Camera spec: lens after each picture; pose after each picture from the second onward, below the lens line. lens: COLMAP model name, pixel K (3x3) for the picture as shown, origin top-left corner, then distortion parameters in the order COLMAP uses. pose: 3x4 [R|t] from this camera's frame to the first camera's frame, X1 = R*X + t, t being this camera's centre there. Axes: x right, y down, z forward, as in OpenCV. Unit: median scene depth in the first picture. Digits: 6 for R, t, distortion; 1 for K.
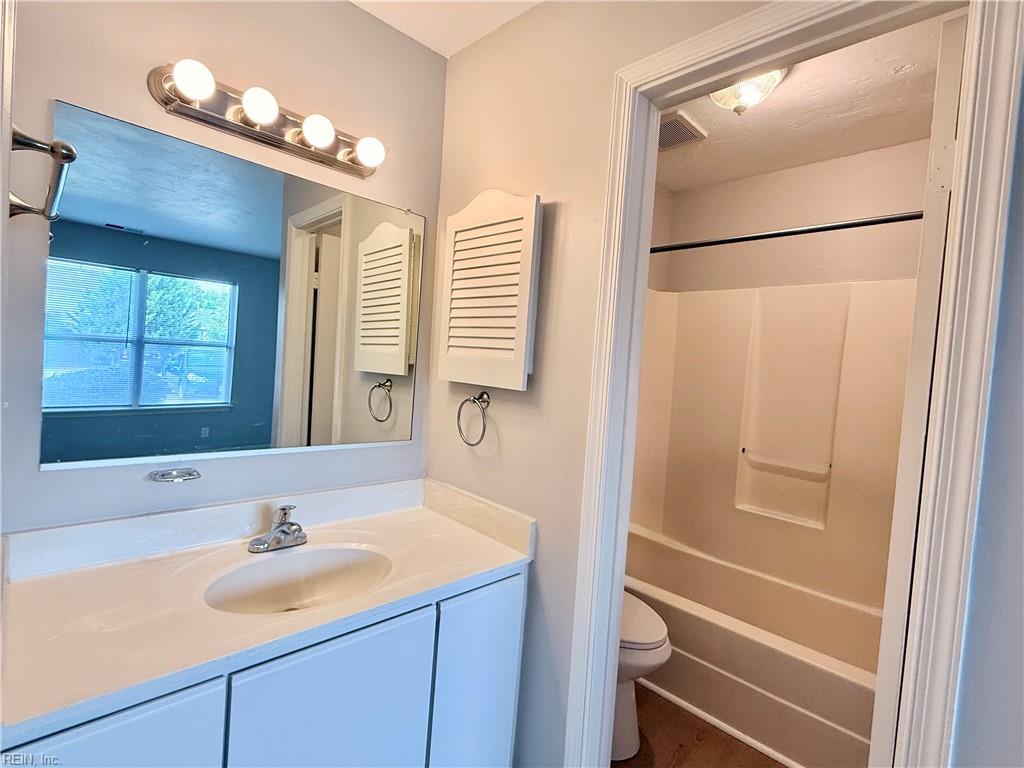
lens RADIAL K [[488.9, 0, 519.1], [0, 488.9, 383.7], [0, 0, 1]] dist [-0.002531, -0.000293]
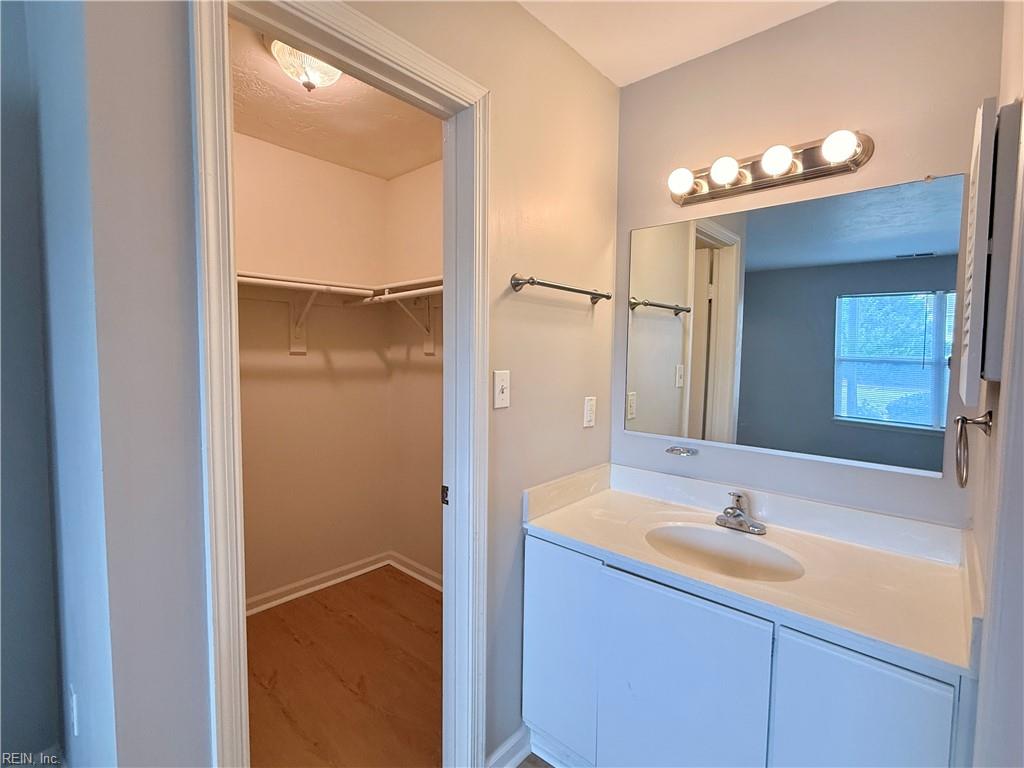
lens RADIAL K [[488.9, 0, 522.2], [0, 488.9, 381.3], [0, 0, 1]] dist [-0.002531, -0.000293]
pose [[0.056755, -0.009217, -0.998346, 0.632350], [-0.047998, 0.998776, -0.011950, 0.017451], [0.997234, 0.048597, 0.056244, 0.377797]]
